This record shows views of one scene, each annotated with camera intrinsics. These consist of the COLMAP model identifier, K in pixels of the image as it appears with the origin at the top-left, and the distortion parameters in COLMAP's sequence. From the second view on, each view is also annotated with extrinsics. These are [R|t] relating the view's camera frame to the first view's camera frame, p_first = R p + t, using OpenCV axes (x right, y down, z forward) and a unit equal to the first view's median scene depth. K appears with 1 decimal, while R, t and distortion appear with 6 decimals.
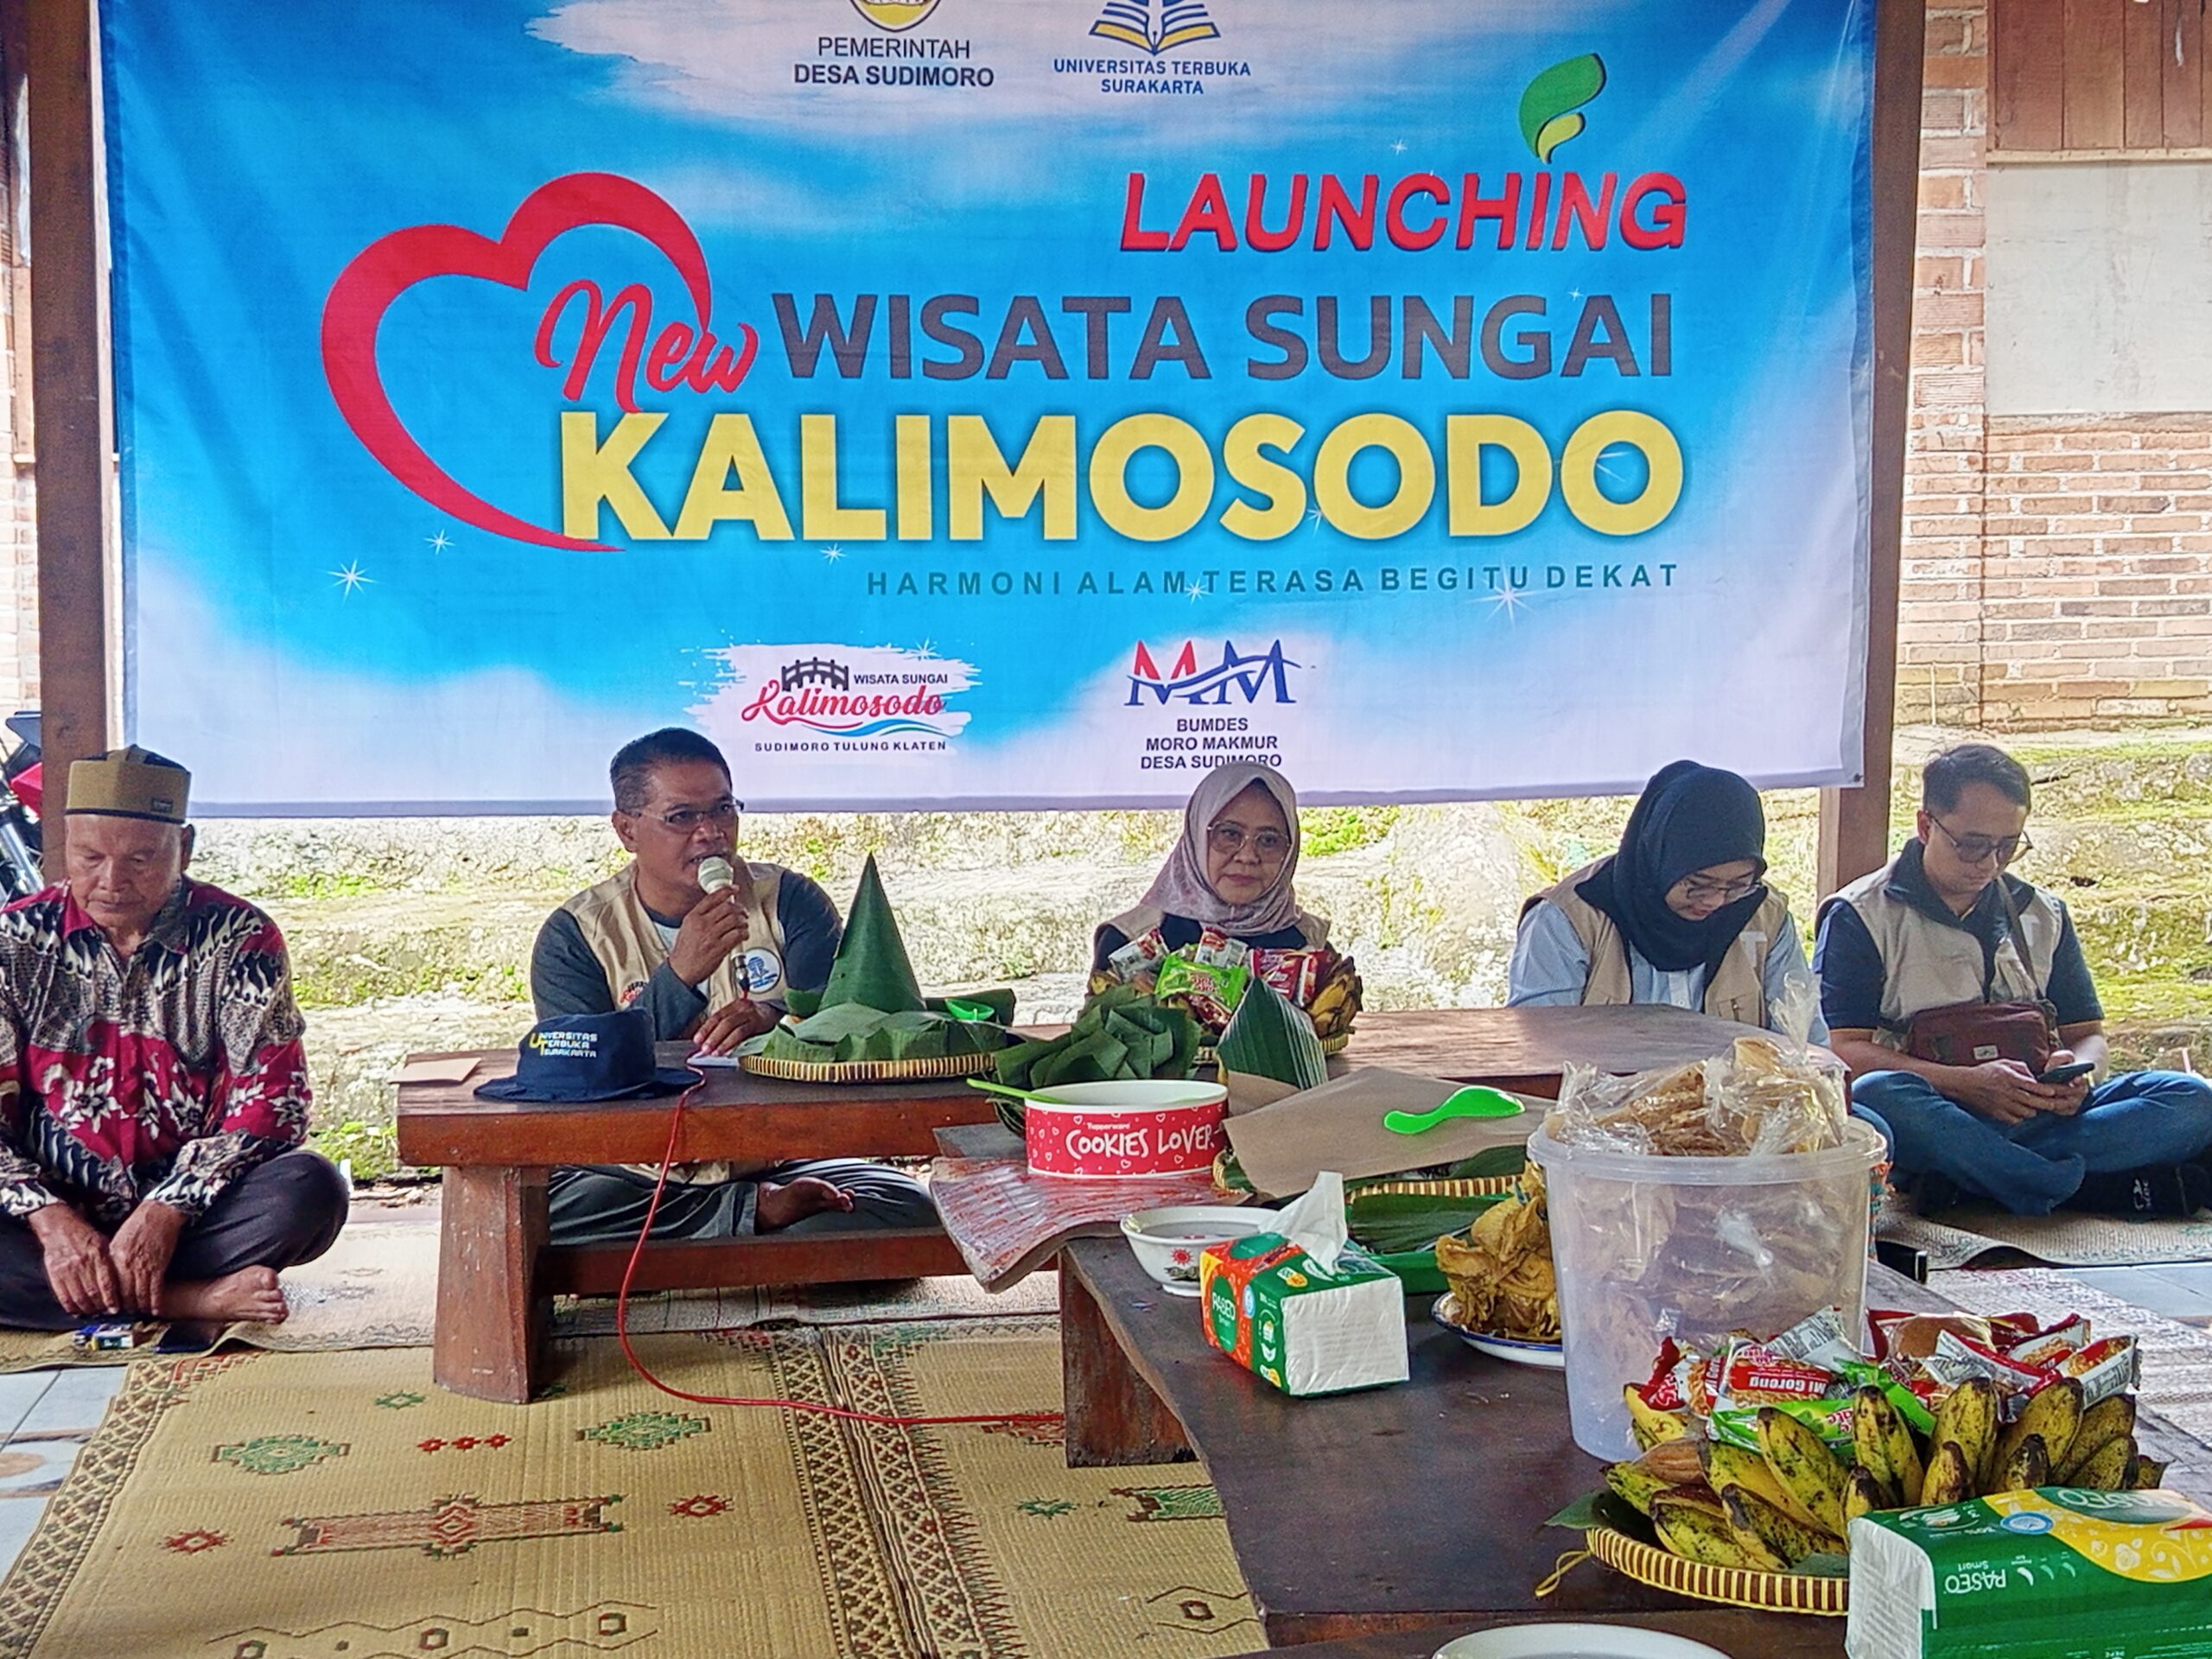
lens RADIAL K [[3169.3, 0, 1106.0], [0, 3169.3, 829.5], [0, 0, 1]] dist [0.125190, -0.000487]
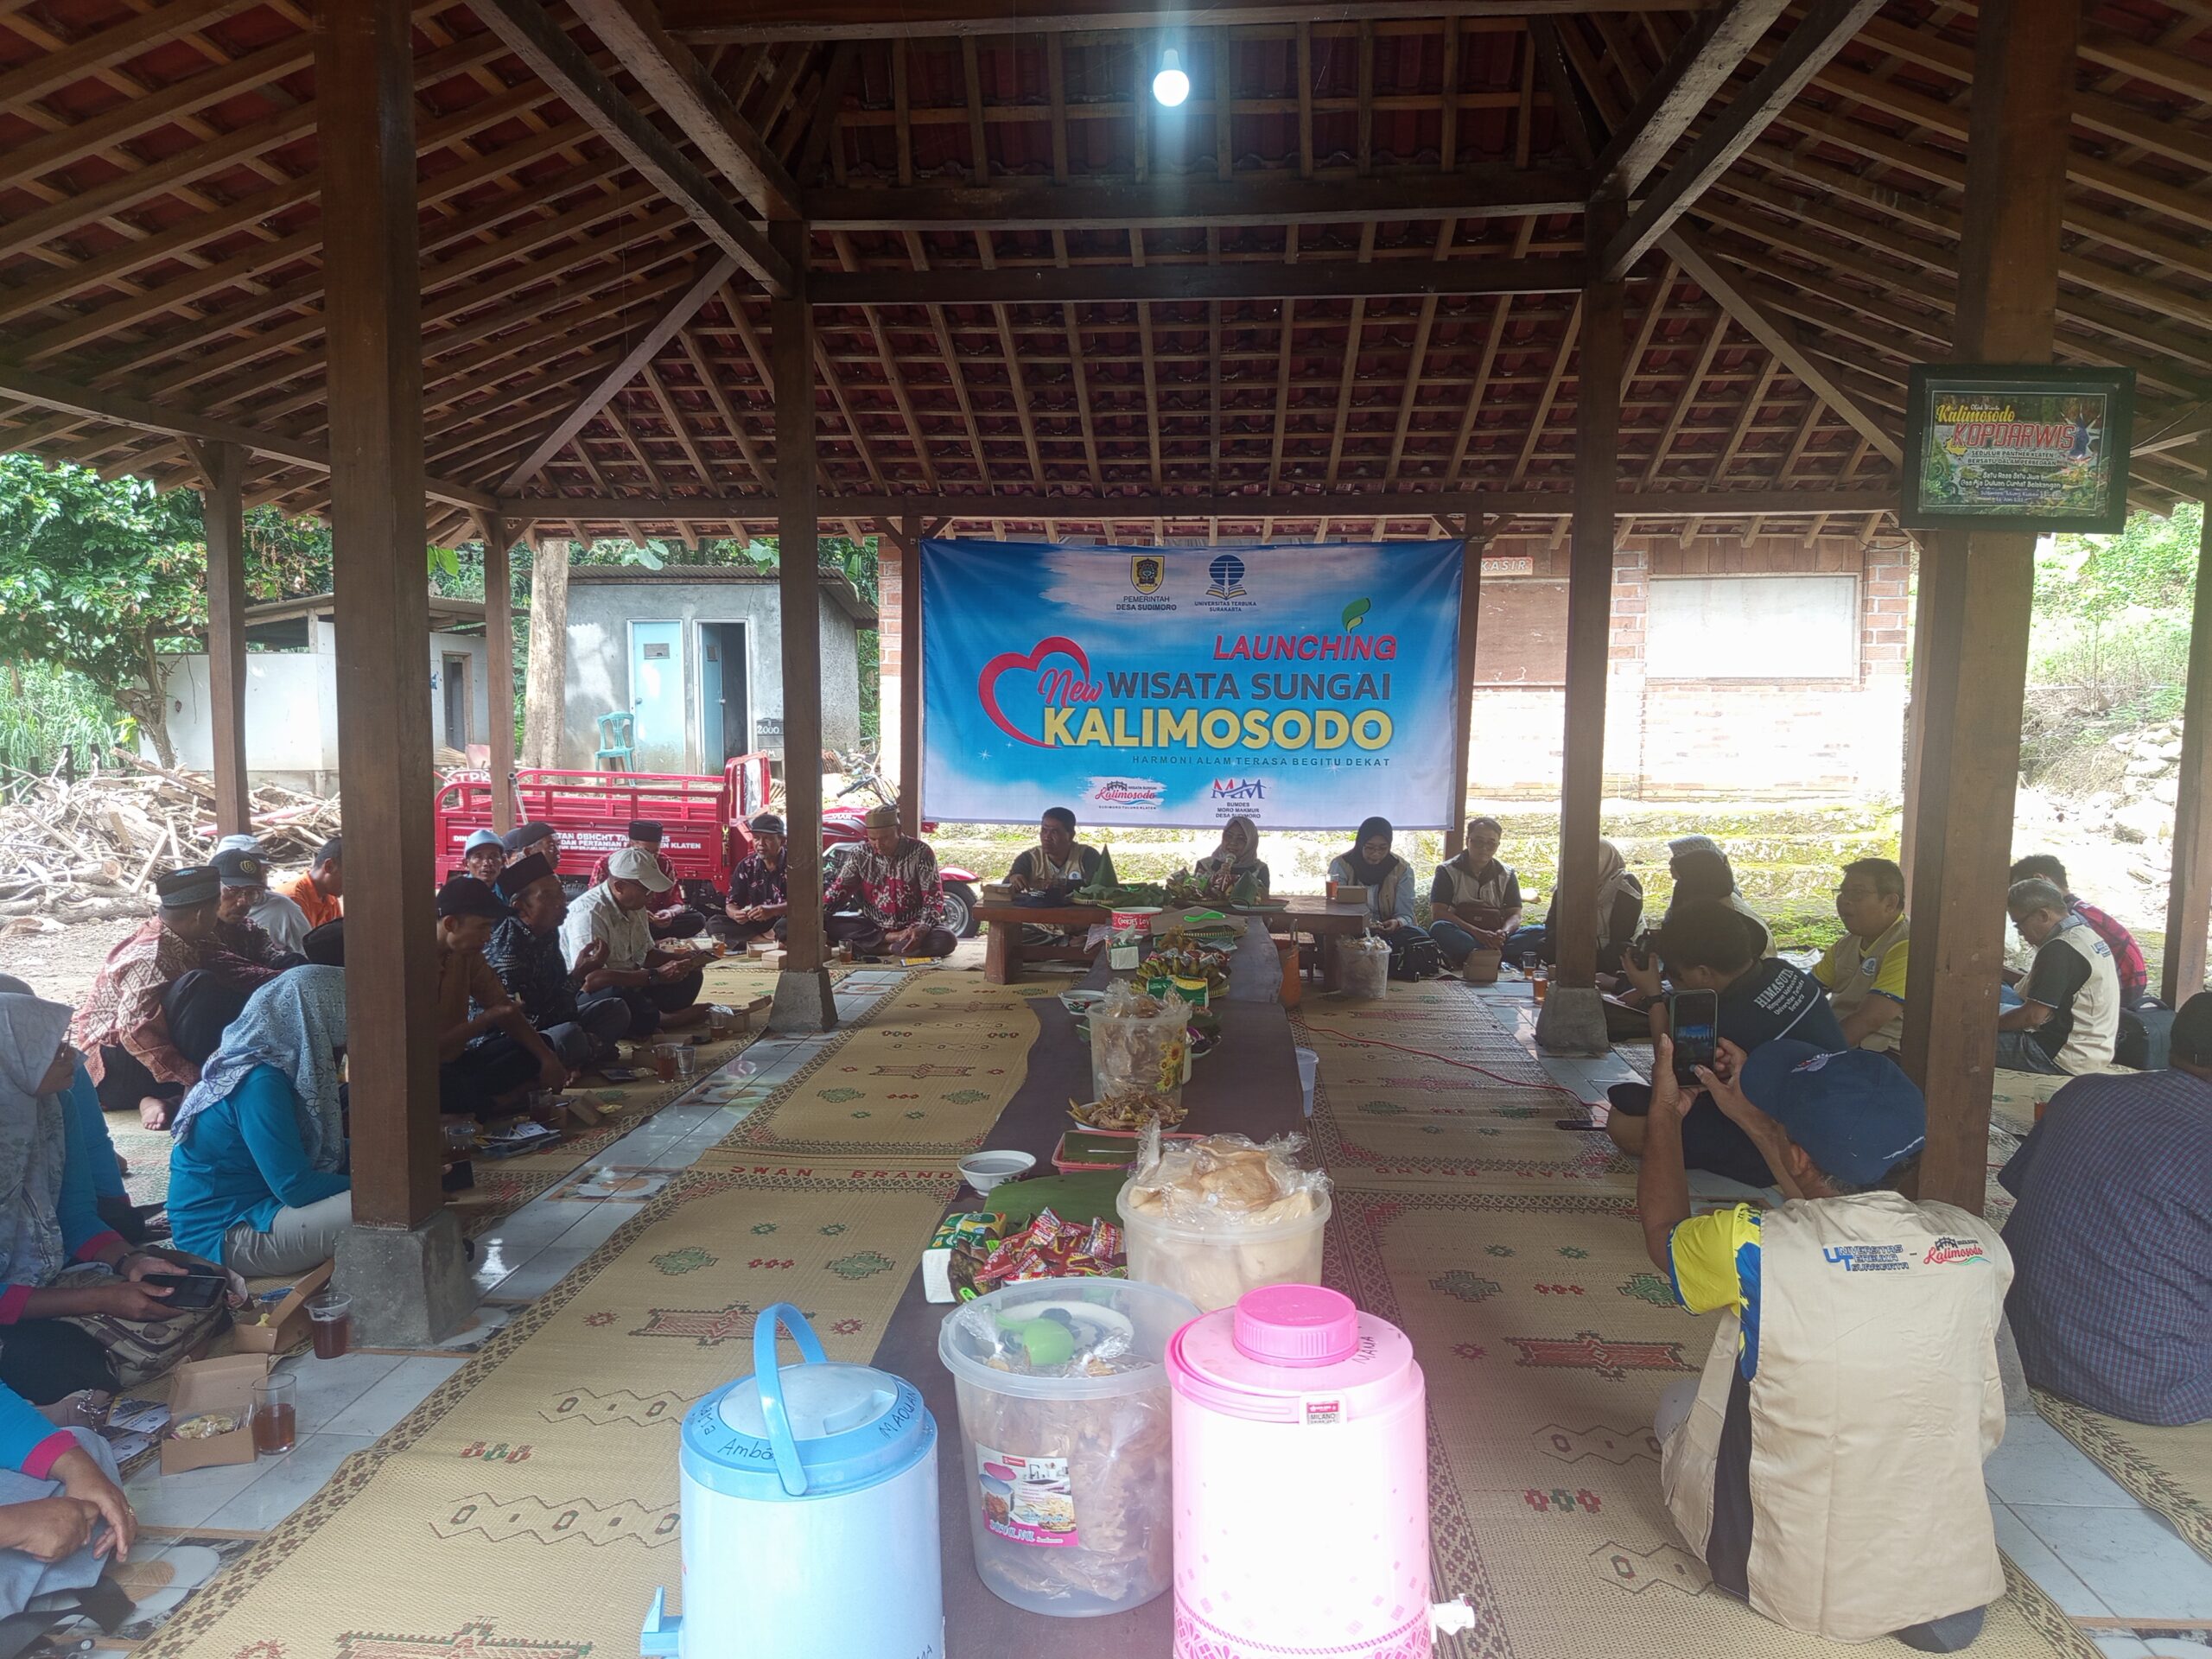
lens RADIAL K [[1520.9, 0, 1108.1], [0, 1520.9, 840.9], [0, 0, 1]] dist [-0.004209, -0.002041]
pose [[0.974327, 0.041625, -0.221257, 0.256903], [-0.036183, 0.998936, 0.028595, -0.036681], [0.222212, -0.019856, 0.974796, -0.564624]]
